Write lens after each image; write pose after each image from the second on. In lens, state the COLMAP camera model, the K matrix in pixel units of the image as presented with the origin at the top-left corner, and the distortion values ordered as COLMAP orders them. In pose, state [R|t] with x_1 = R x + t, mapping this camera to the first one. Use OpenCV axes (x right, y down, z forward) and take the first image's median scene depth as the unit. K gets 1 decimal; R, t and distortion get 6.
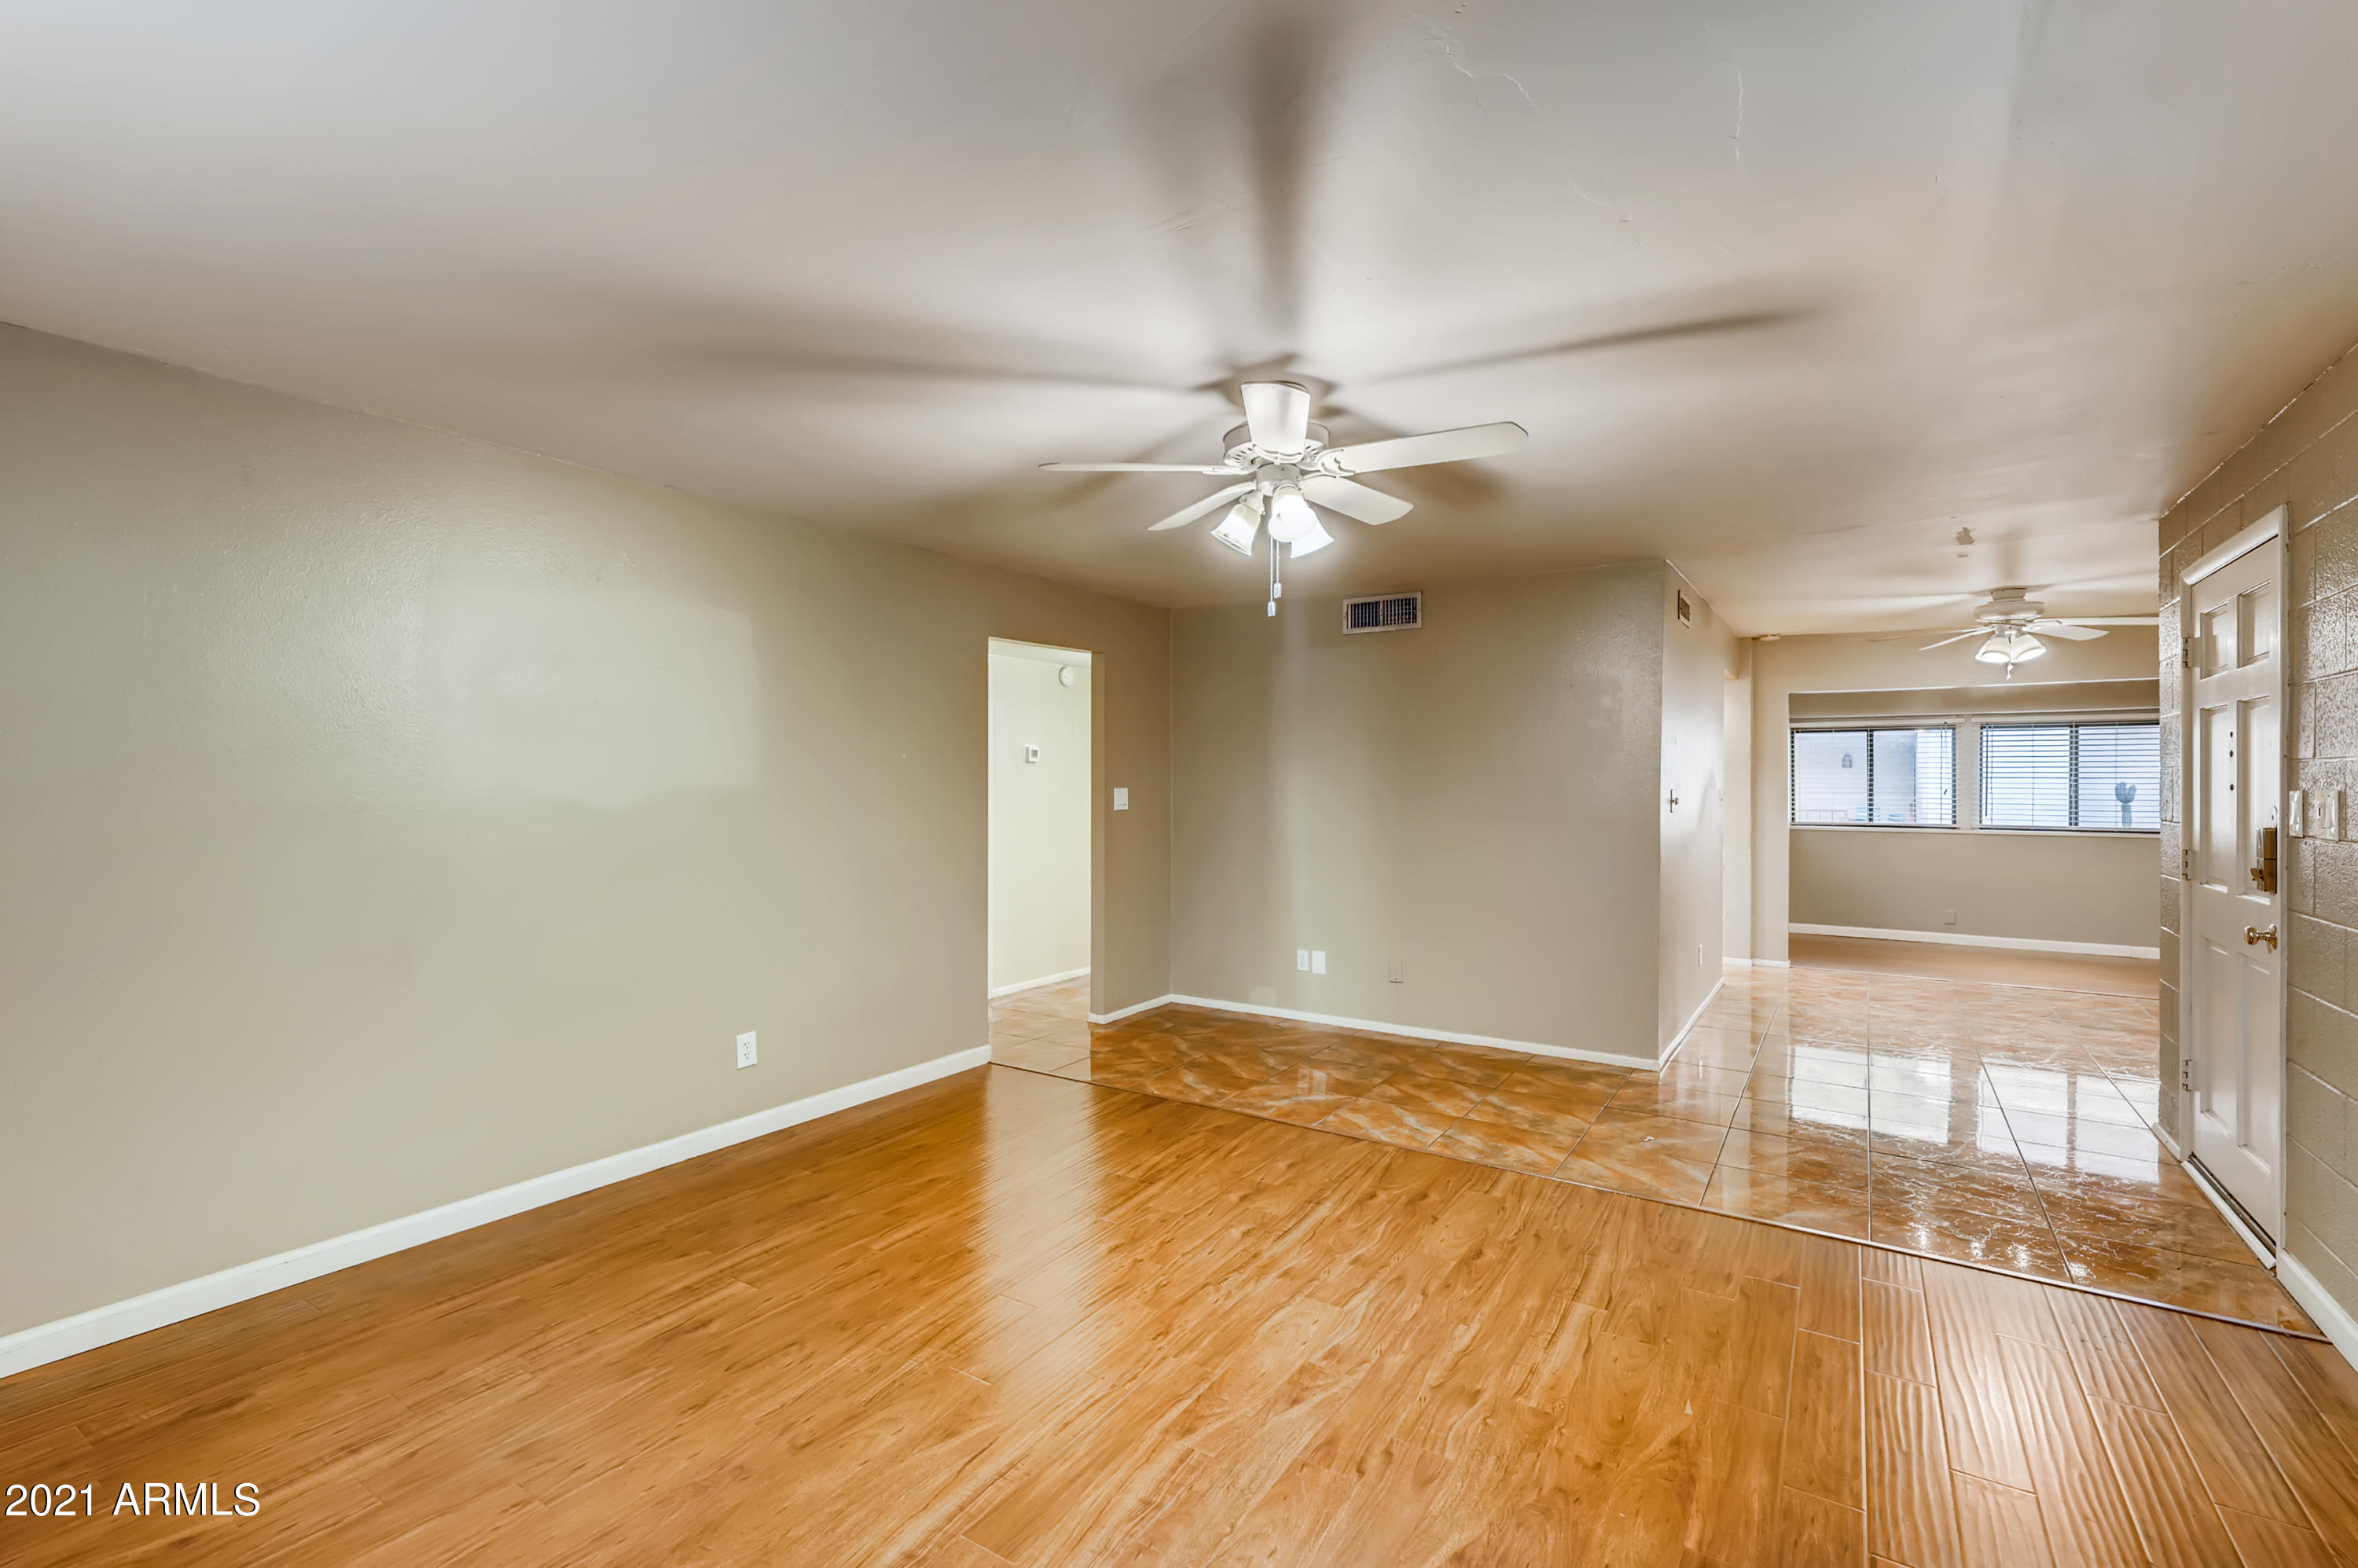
lens RADIAL K [[1048.1, 0, 1172.1], [0, 1048.1, 780.4], [0, 0, 1]] dist [0.004373, 0.000768]
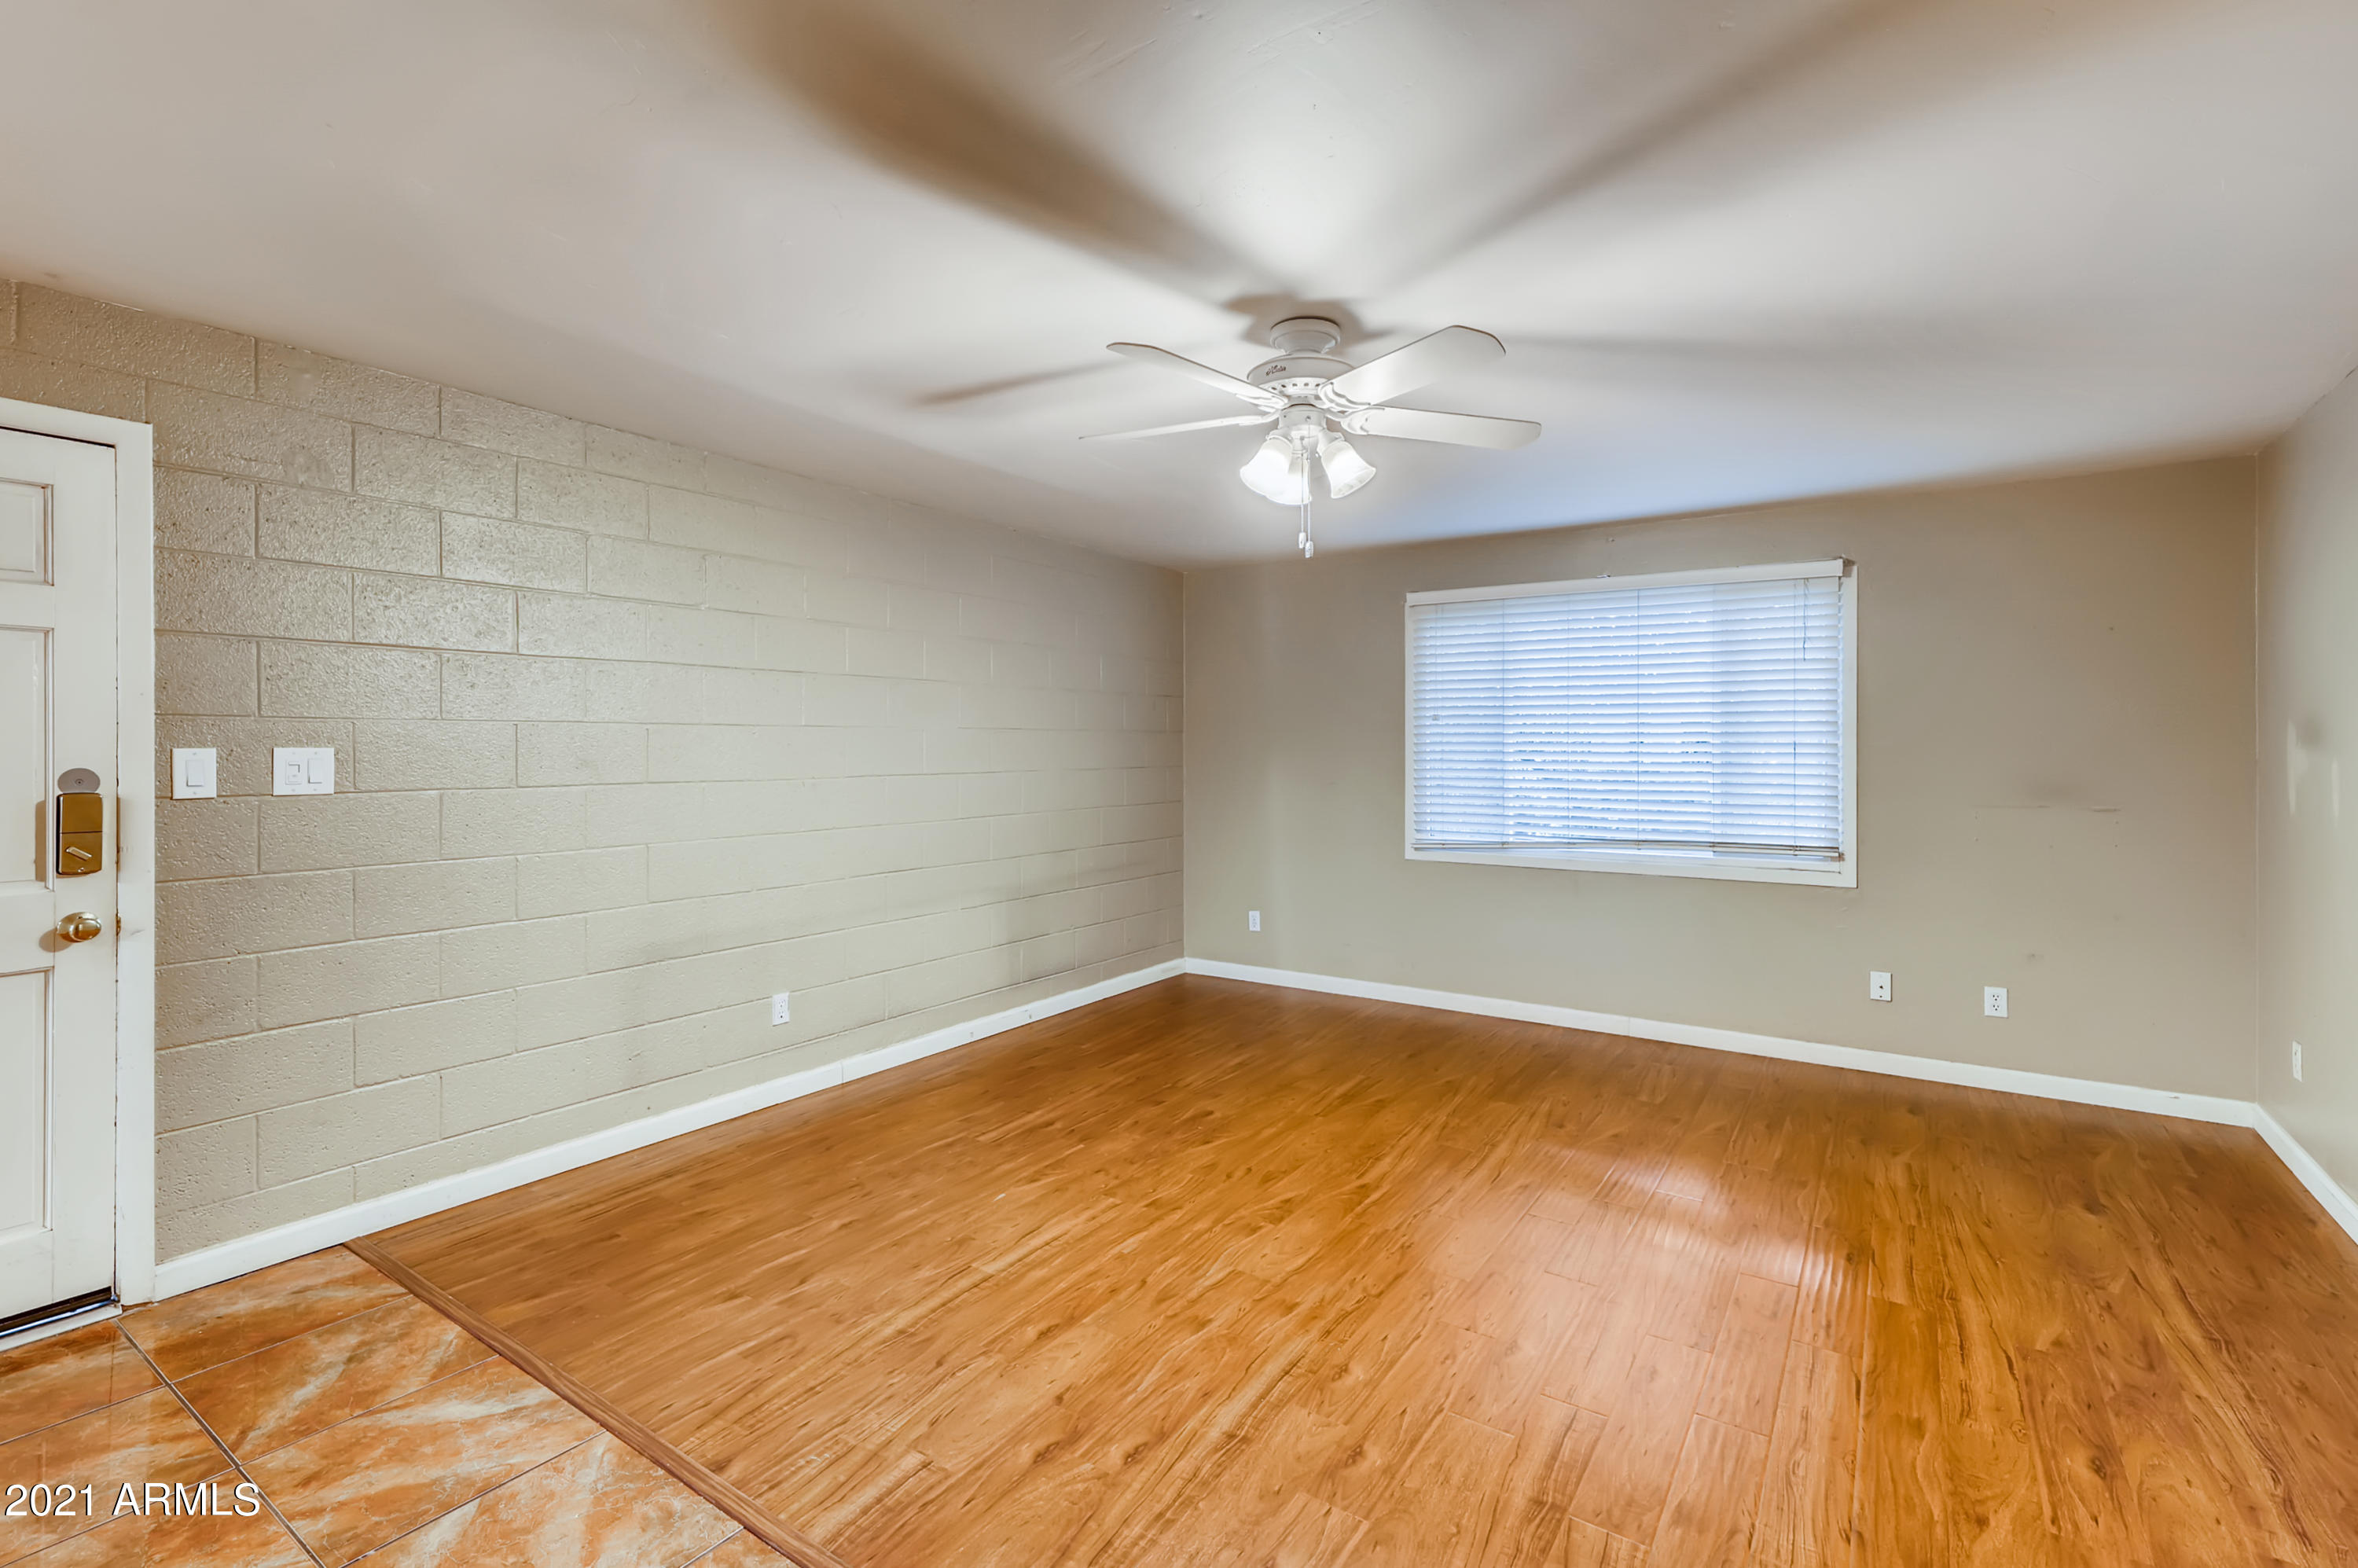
lens RADIAL K [[1048.1, 0, 1164.8], [0, 1048.1, 738.4], [0, 0, 1]] dist [0.004373, 0.000768]
pose [[-0.999433, -0.002616, 0.033558, 0.147438], [-0.002892, 0.999962, -0.008181, 0.006435], [-0.033535, -0.008273, -0.999403, 1.503120]]
